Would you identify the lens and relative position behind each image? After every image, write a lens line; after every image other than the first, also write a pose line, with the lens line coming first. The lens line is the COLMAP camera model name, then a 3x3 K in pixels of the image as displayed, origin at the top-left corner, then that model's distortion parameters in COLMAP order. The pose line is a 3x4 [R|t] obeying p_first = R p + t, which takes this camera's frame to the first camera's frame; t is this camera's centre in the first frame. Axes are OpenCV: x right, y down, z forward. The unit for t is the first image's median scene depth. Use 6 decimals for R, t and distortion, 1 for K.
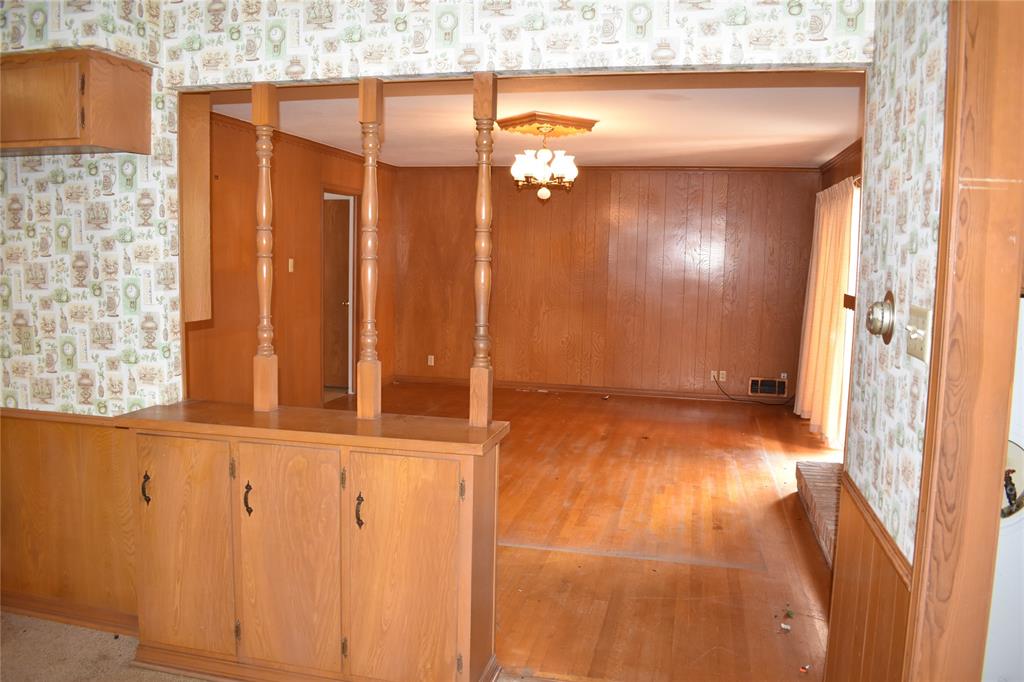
lens RADIAL K [[802.2, 0, 511.2], [0, 802.2, 336.9], [0, 0, 1]] dist [-0.089429, 0.011068]
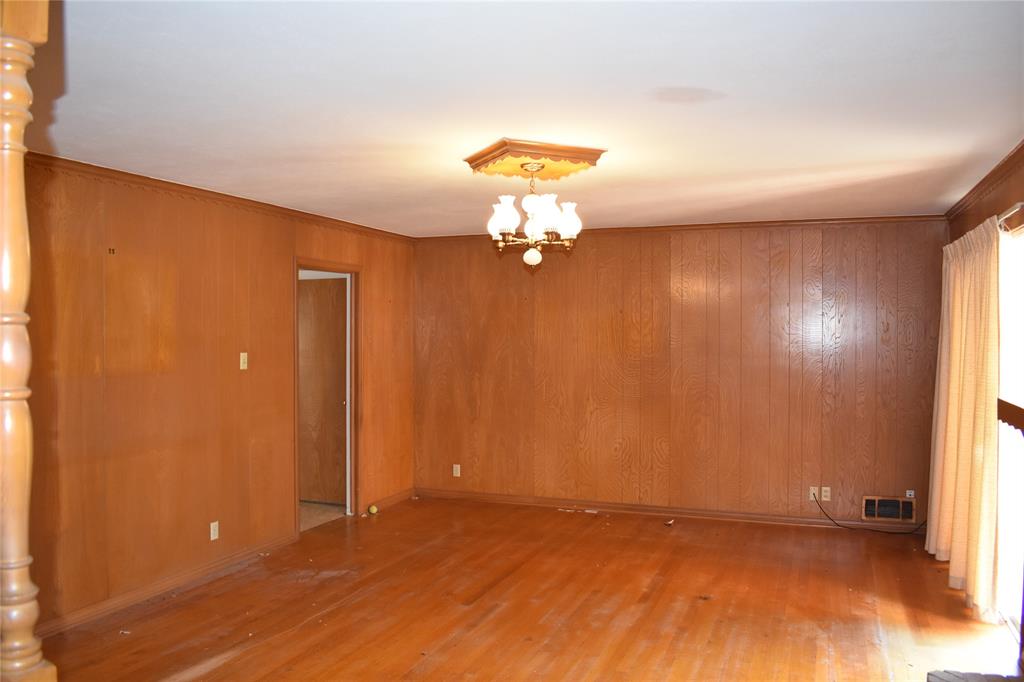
lens RADIAL K [[802.2, 0, 511.2], [0, 802.2, 336.9], [0, 0, 1]] dist [-0.089429, 0.011068]
pose [[0.989286, -0.022143, -0.144302, 0.094033], [0.007756, 0.995006, -0.099513, -0.030687], [0.145784, 0.097328, 0.984517, 0.239920]]
